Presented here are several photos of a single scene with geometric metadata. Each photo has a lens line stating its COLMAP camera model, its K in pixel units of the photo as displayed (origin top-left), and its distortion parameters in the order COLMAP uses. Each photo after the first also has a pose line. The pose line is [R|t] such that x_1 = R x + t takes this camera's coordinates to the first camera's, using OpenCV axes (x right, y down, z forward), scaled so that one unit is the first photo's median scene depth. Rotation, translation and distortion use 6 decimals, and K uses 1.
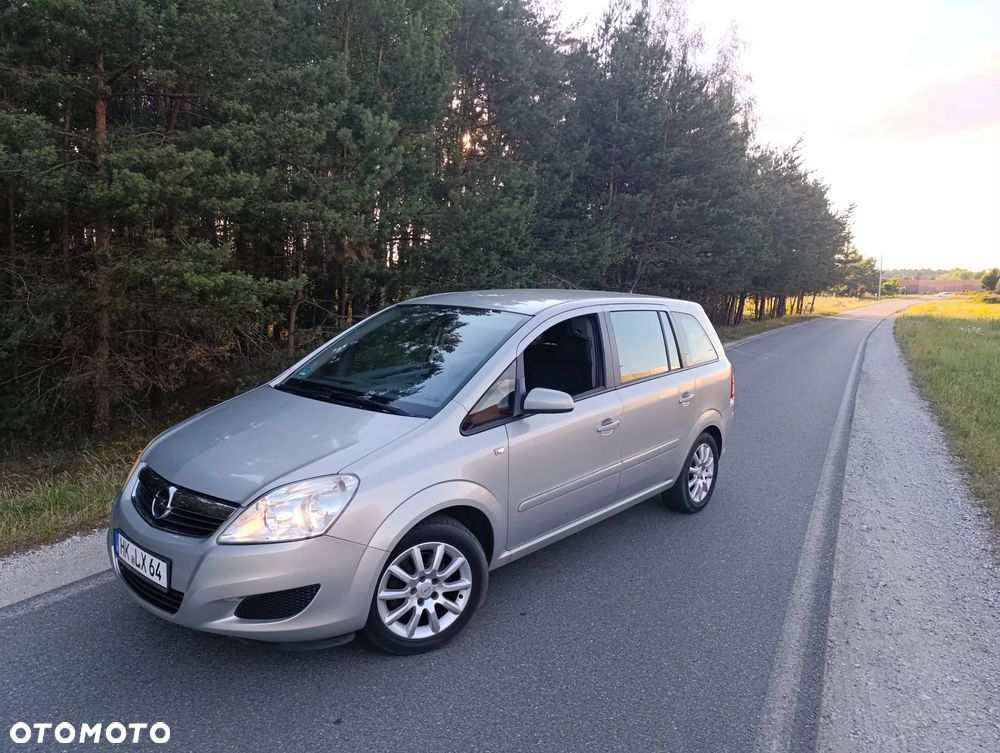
lens RADIAL K [[689.5, 0, 503.2], [0, 689.5, 373.8], [0, 0, 1]] dist [0.036695, -0.038751]
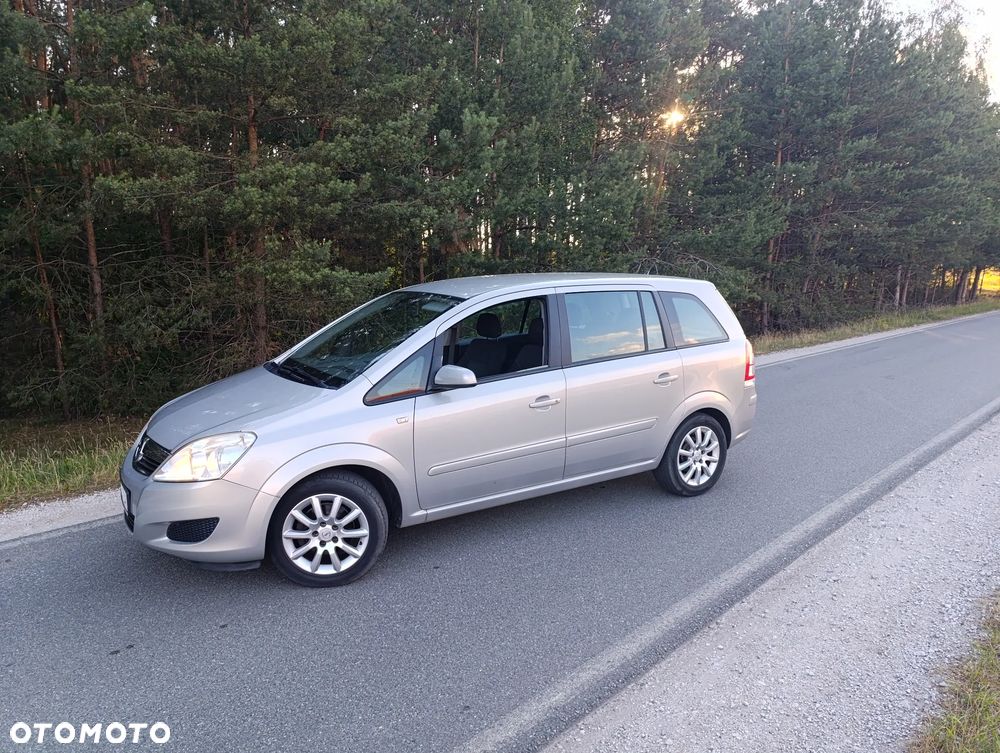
lens RADIAL K [[685.1, 0, 478.3], [0, 685.1, 375.9], [0, 0, 1]] dist [0.032862, -0.034937]
pose [[0.948685, 0.010059, -0.316062, 0.294513], [-0.002672, 0.999713, 0.023796, 0.007662], [0.316211, -0.021730, 0.948440, -0.015761]]
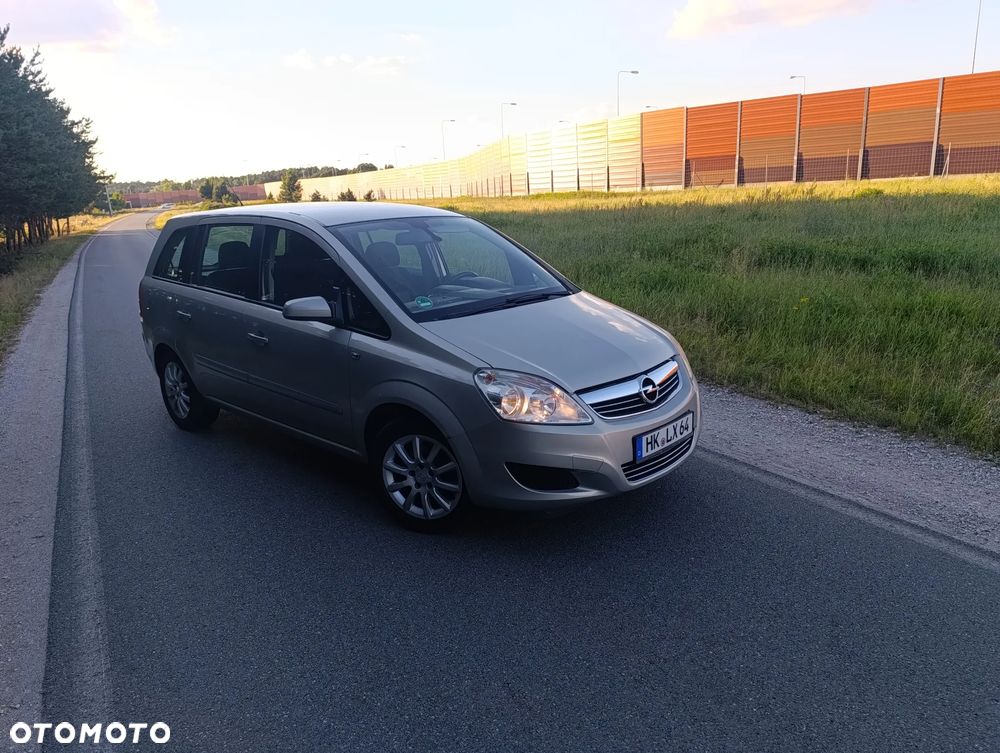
lens RADIAL K [[697.0, 0, 491.5], [0, 697.0, 378.3], [0, 0, 1]] dist [0.033520, -0.036841]
pose [[0.546478, -0.264326, 0.794666, -1.003458], [0.166227, 0.964240, 0.206419, 0.053300], [-0.820811, 0.019292, 0.570874, -0.615833]]
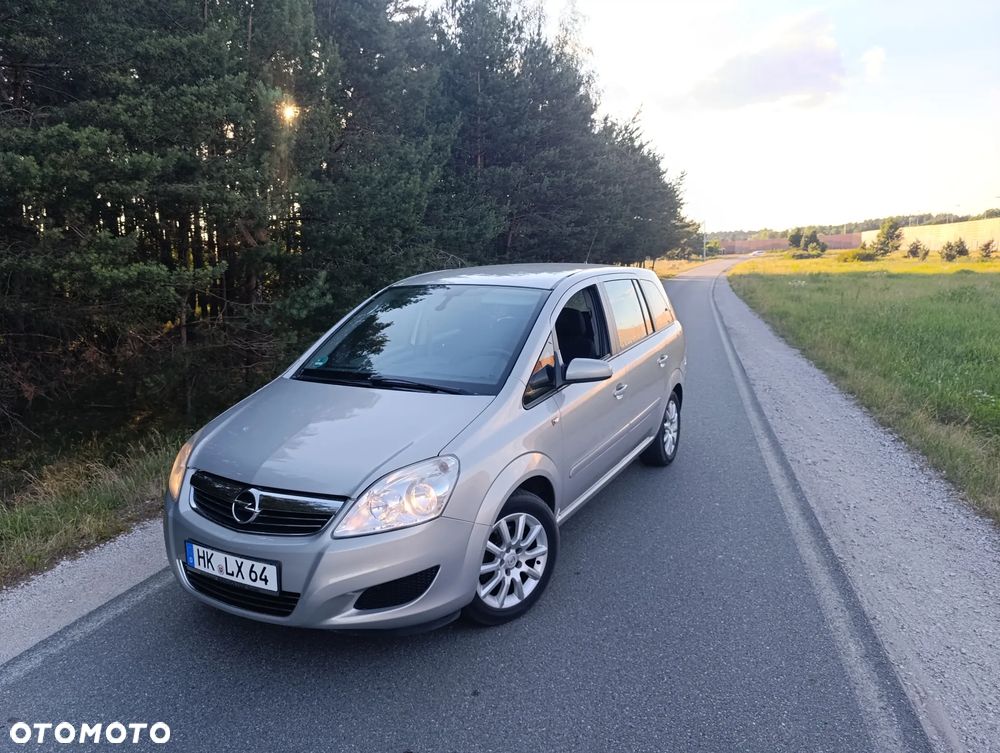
lens RADIAL K [[692.4, 0, 500.0], [0, 692.4, 376.5], [0, 0, 1]] dist [0.032147, -0.035431]
pose [[0.975950, -0.081609, 0.202144, -0.185012], [0.073788, 0.996215, 0.045938, -0.005975], [-0.205128, -0.029917, 0.978278, -0.001795]]
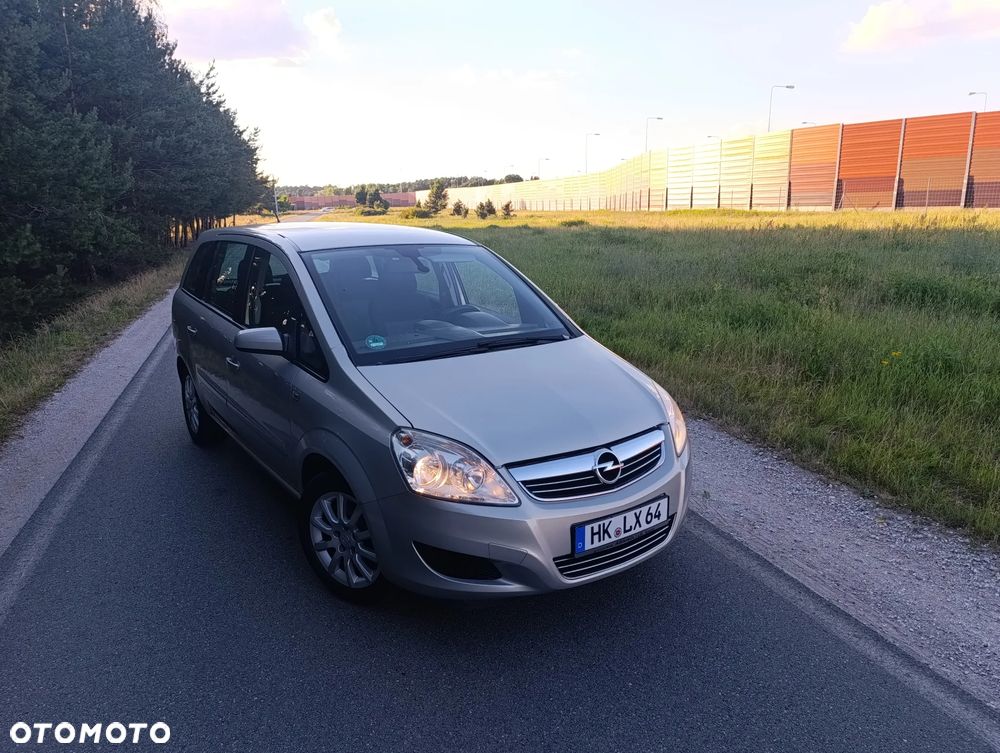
lens RADIAL K [[692.4, 0, 500.0], [0, 692.4, 376.5], [0, 0, 1]] dist [0.032147, -0.035431]
pose [[0.693665, -0.203569, 0.690933, -0.827127], [0.122646, 0.978605, 0.165195, 0.053644], [-0.709779, -0.029849, 0.703792, -0.682732]]
